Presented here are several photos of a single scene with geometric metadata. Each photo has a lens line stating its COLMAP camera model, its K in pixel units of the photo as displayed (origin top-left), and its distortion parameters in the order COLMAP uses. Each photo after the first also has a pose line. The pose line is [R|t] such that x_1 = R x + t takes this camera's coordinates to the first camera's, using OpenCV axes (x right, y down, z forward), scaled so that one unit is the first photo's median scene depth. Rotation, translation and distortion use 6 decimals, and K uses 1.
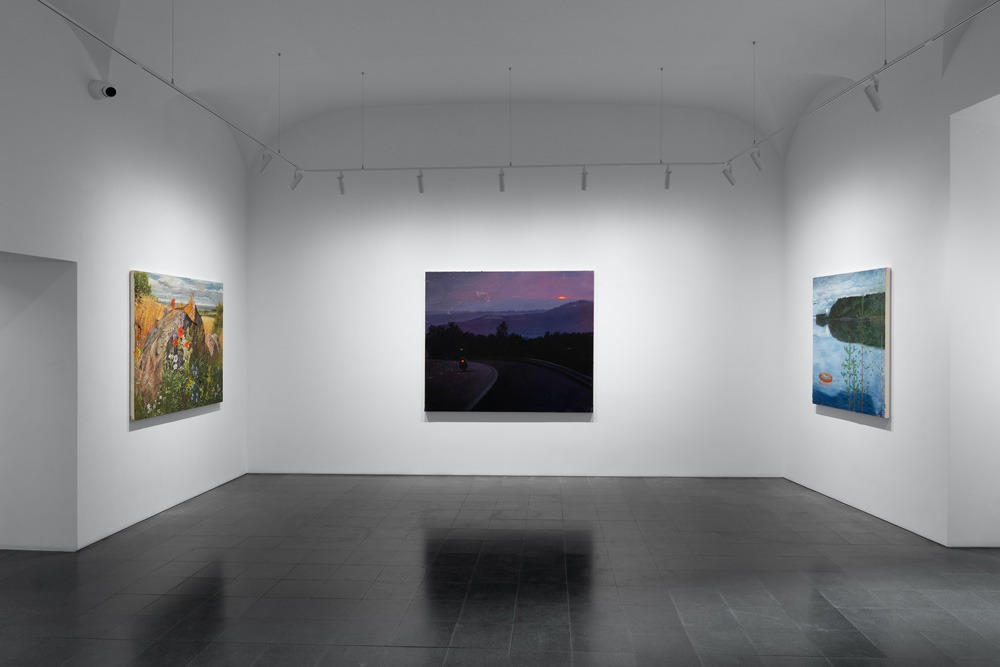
lens RADIAL K [[781.7, 0, 500.0], [0, 781.7, 333.5], [0, 0, 1]] dist [-0.007070, -0.001760]
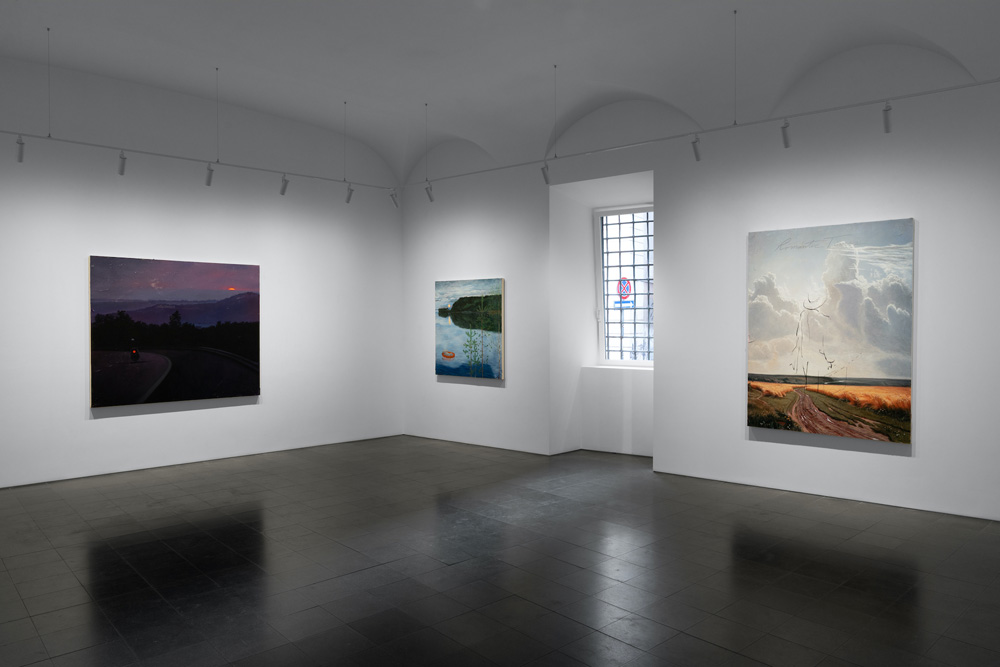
lens RADIAL K [[781.7, 0, 500.0], [0, 781.7, 333.5], [0, 0, 1]] dist [-0.007070, -0.001760]
pose [[0.643257, -0.010171, 0.765583, -0.551686], [0.002222, 0.999932, 0.011417, 0.003478], [-0.765647, -0.005643, 0.643236, 0.041533]]
